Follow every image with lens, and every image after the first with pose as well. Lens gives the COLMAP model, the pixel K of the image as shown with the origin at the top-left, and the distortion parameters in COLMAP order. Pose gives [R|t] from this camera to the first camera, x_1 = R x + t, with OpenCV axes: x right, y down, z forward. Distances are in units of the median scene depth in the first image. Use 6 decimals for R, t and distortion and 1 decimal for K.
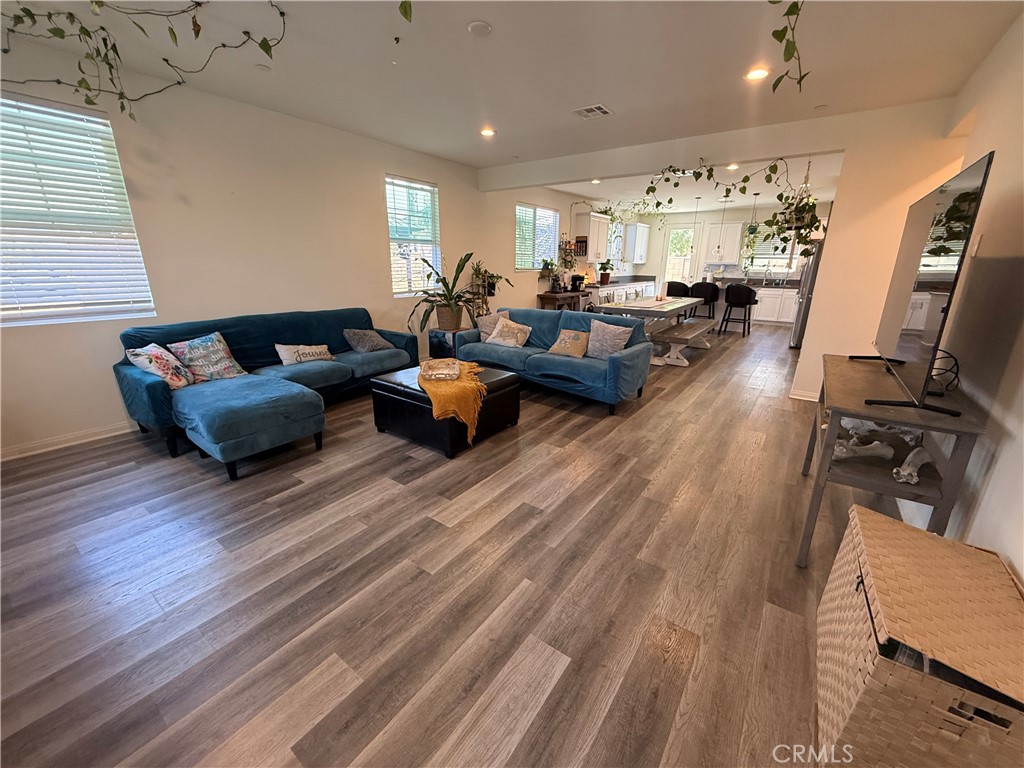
lens RADIAL K [[409.1, 0, 511.6], [0, 409.1, 384.2], [0, 0, 1]] dist [0.000714, -0.000349]
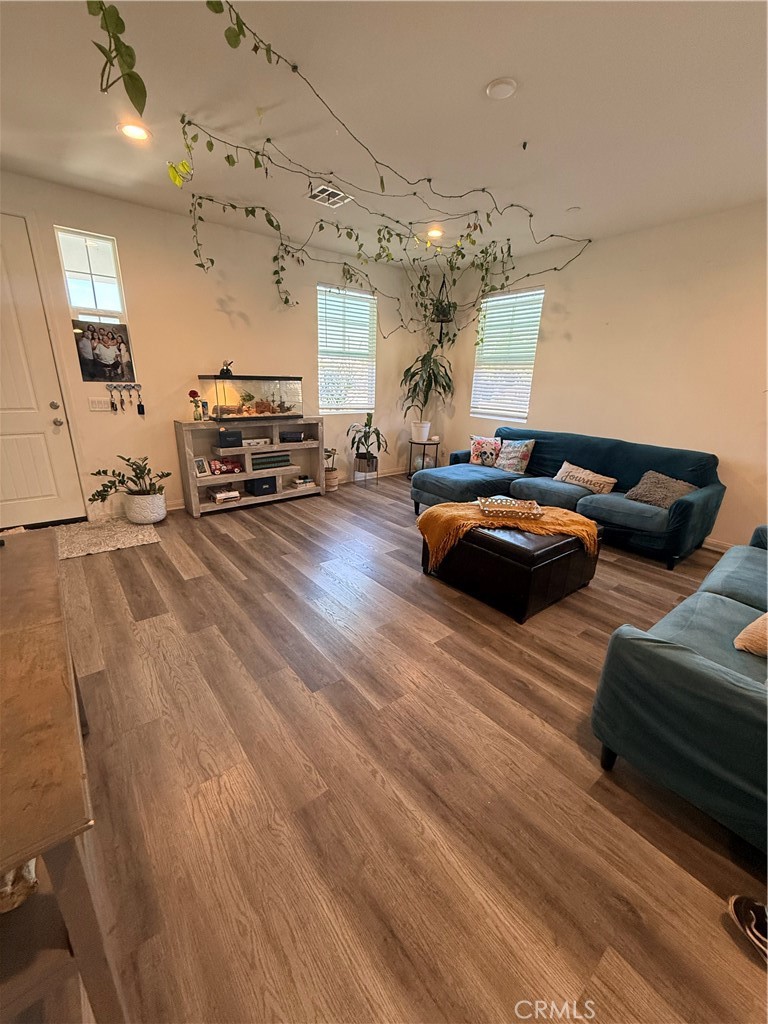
lens RADIAL K [[409.1, 0, 384.4], [0, 409.1, 511.5], [0, 0, 1]] dist [0.000714, -0.000349]
pose [[-0.261783, 0.284157, -0.922347, 0.737203], [-0.307296, 0.881397, 0.358759, -0.274579], [0.914898, 0.377351, -0.143414, 0.938490]]
